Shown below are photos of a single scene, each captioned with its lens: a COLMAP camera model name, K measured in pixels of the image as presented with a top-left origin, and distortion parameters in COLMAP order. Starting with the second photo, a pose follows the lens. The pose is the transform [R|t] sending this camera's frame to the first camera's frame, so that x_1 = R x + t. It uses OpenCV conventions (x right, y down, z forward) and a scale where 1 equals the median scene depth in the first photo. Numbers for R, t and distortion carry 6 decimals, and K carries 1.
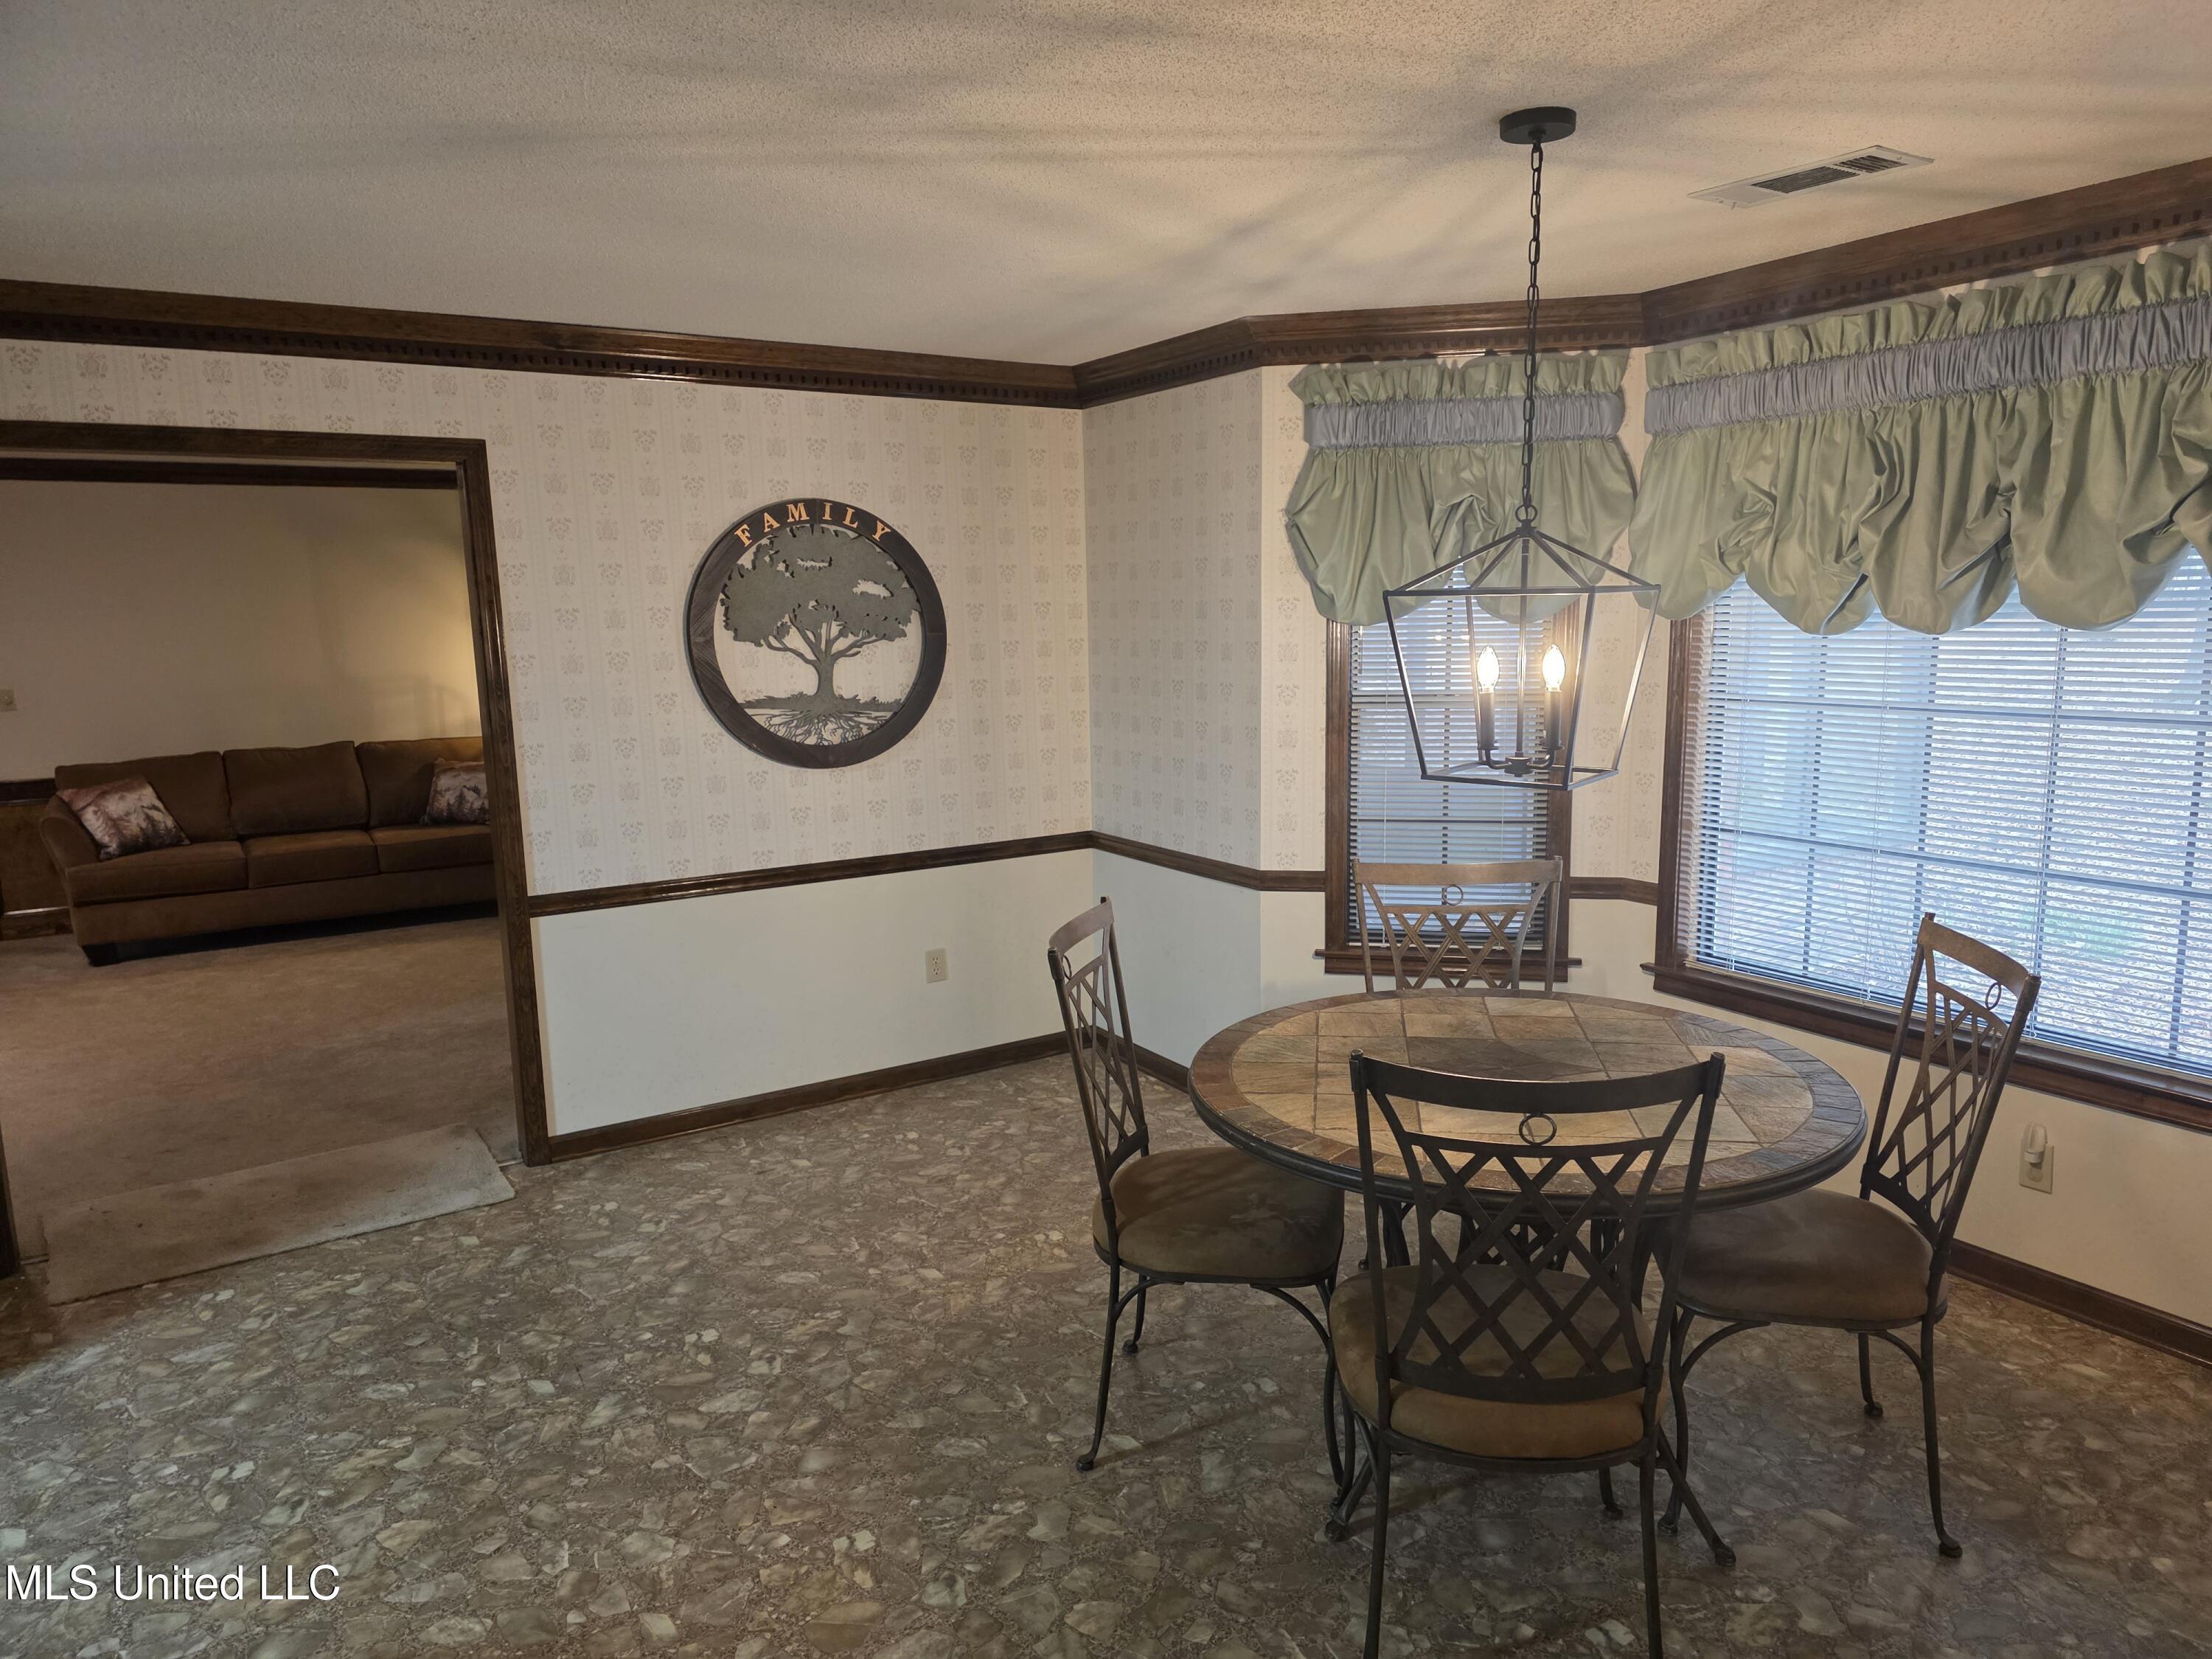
lens RADIAL K [[1474.6, 0, 1084.3], [0, 1474.6, 812.3], [0, 0, 1]] dist [0.061076, -0.051868]
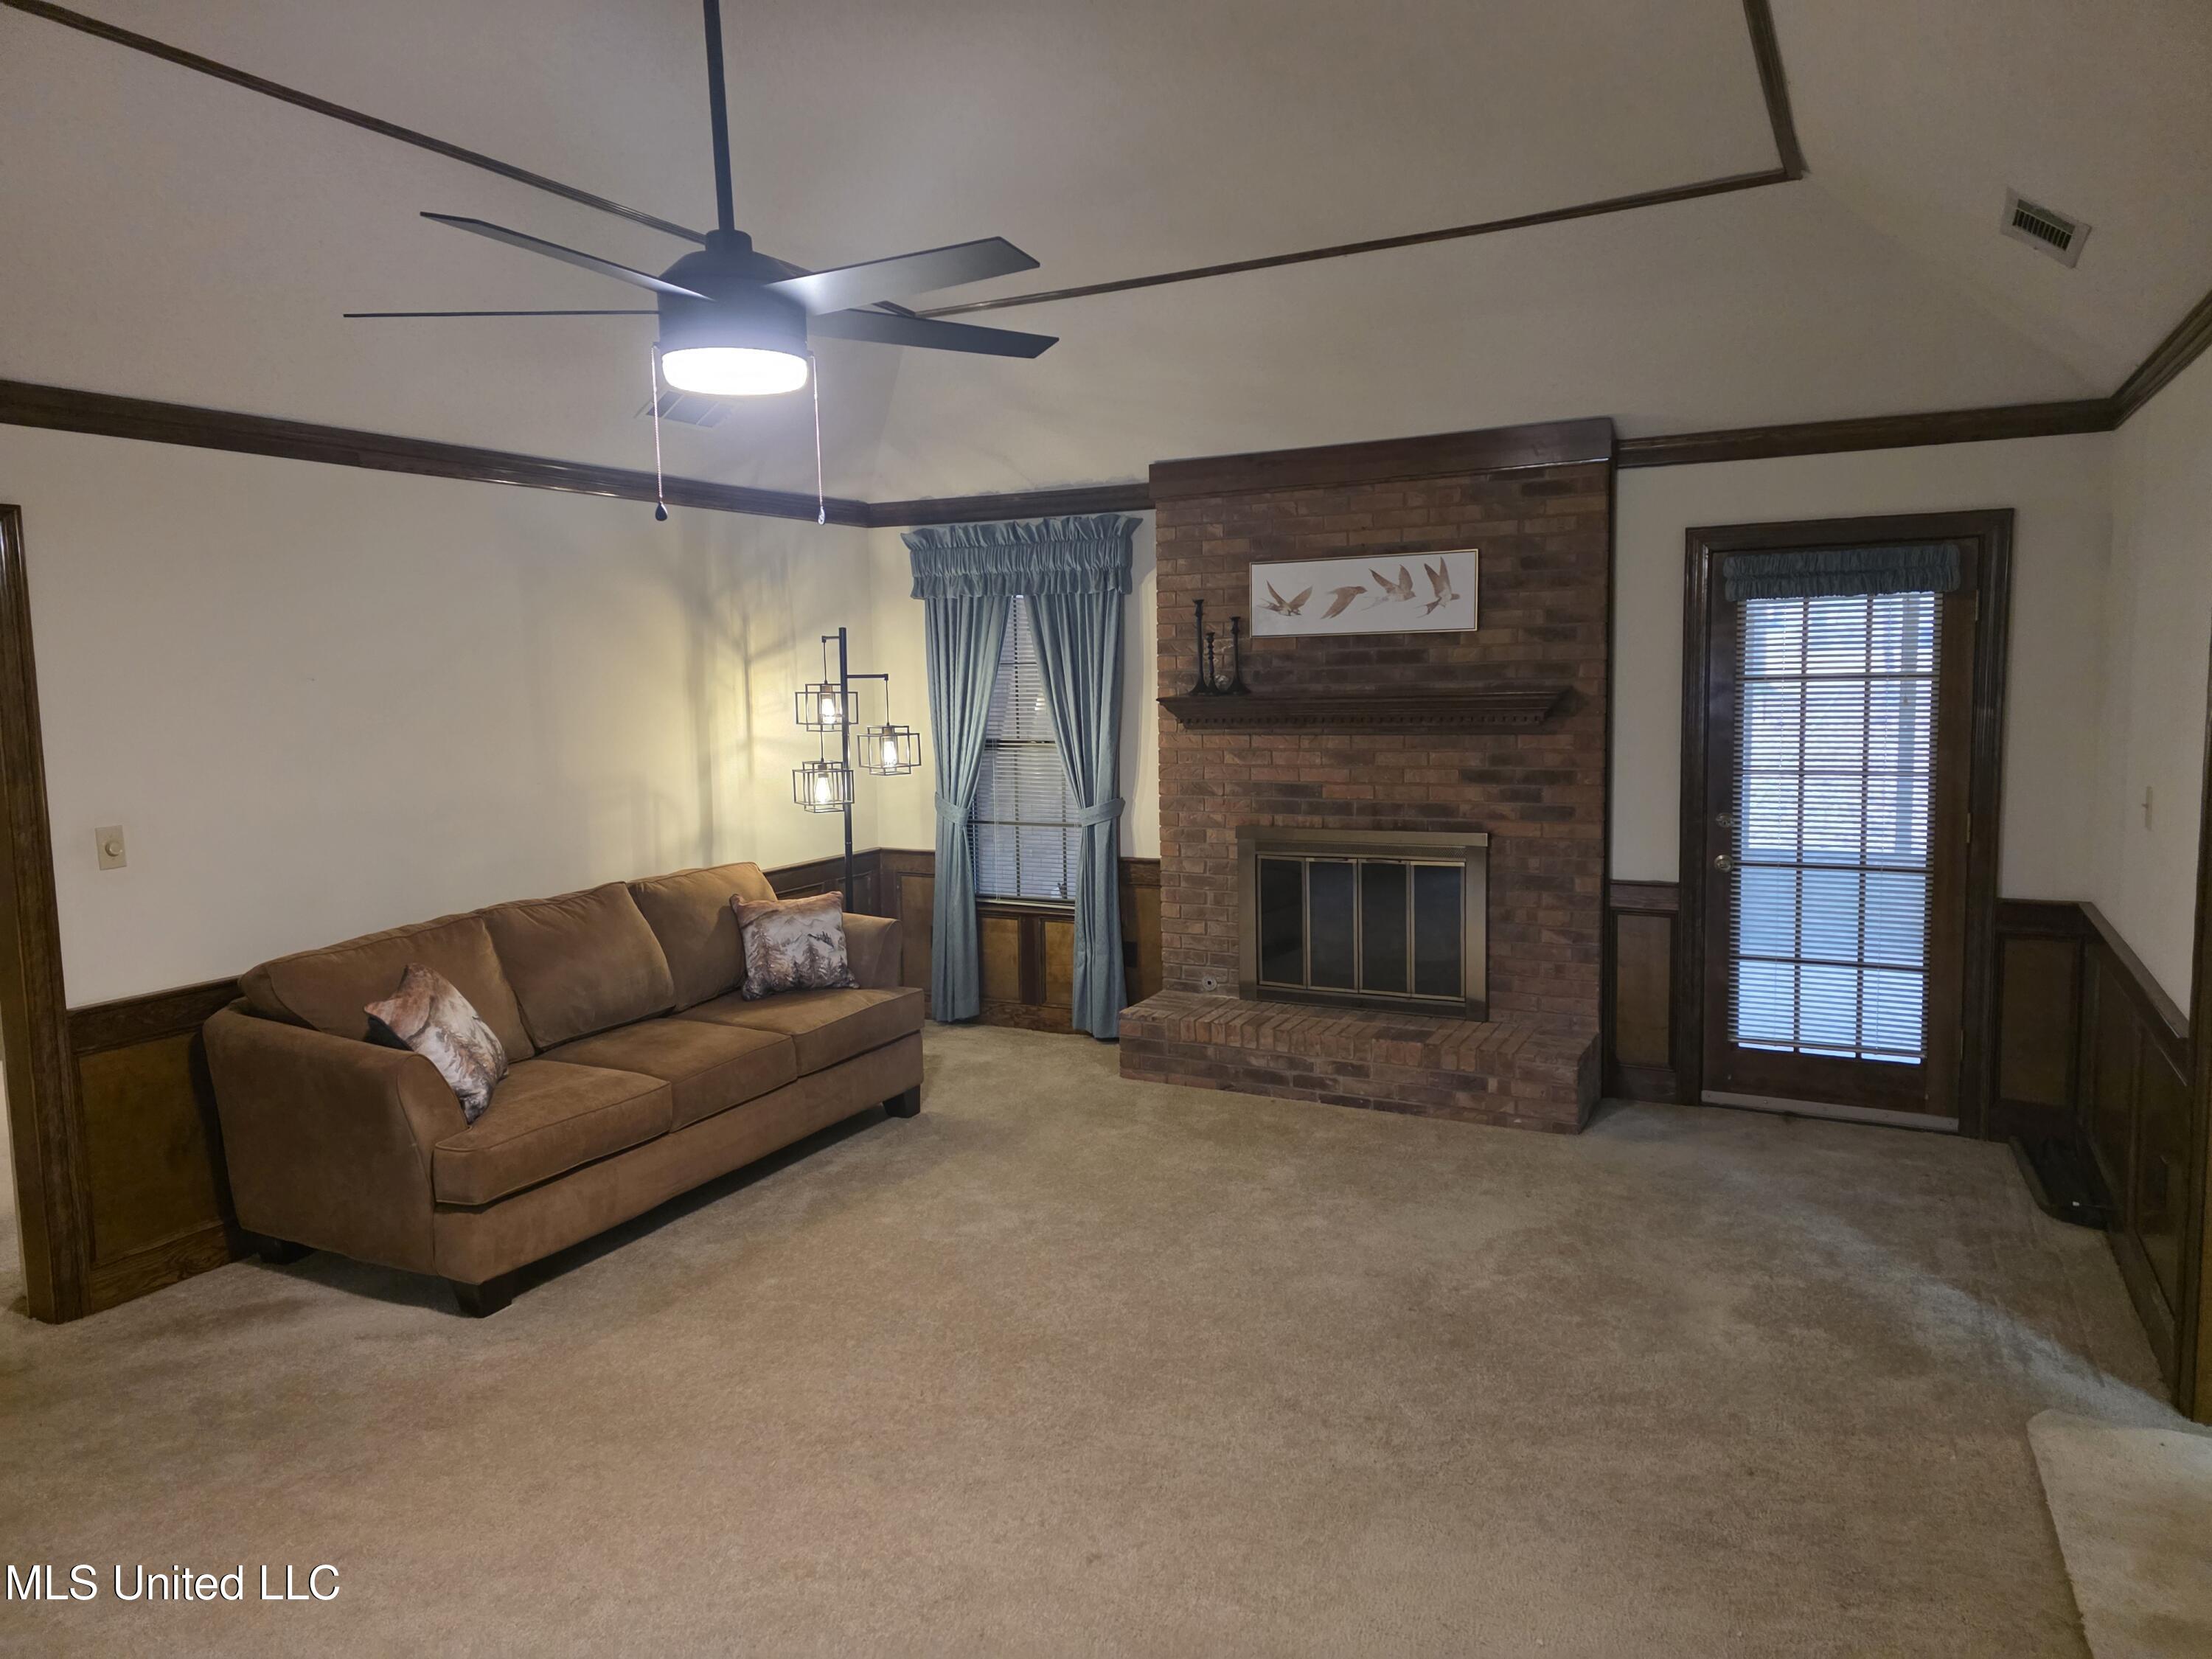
lens RADIAL K [[1474.6, 0, 1106.0], [0, 1474.6, 825.0], [0, 0, 1]] dist [0.061076, -0.051868]
pose [[0.867978, -0.056788, 0.493344, -0.703024], [0.077865, 0.996715, -0.022264, -0.047252], [-0.490459, 0.057739, 0.869549, 0.378225]]
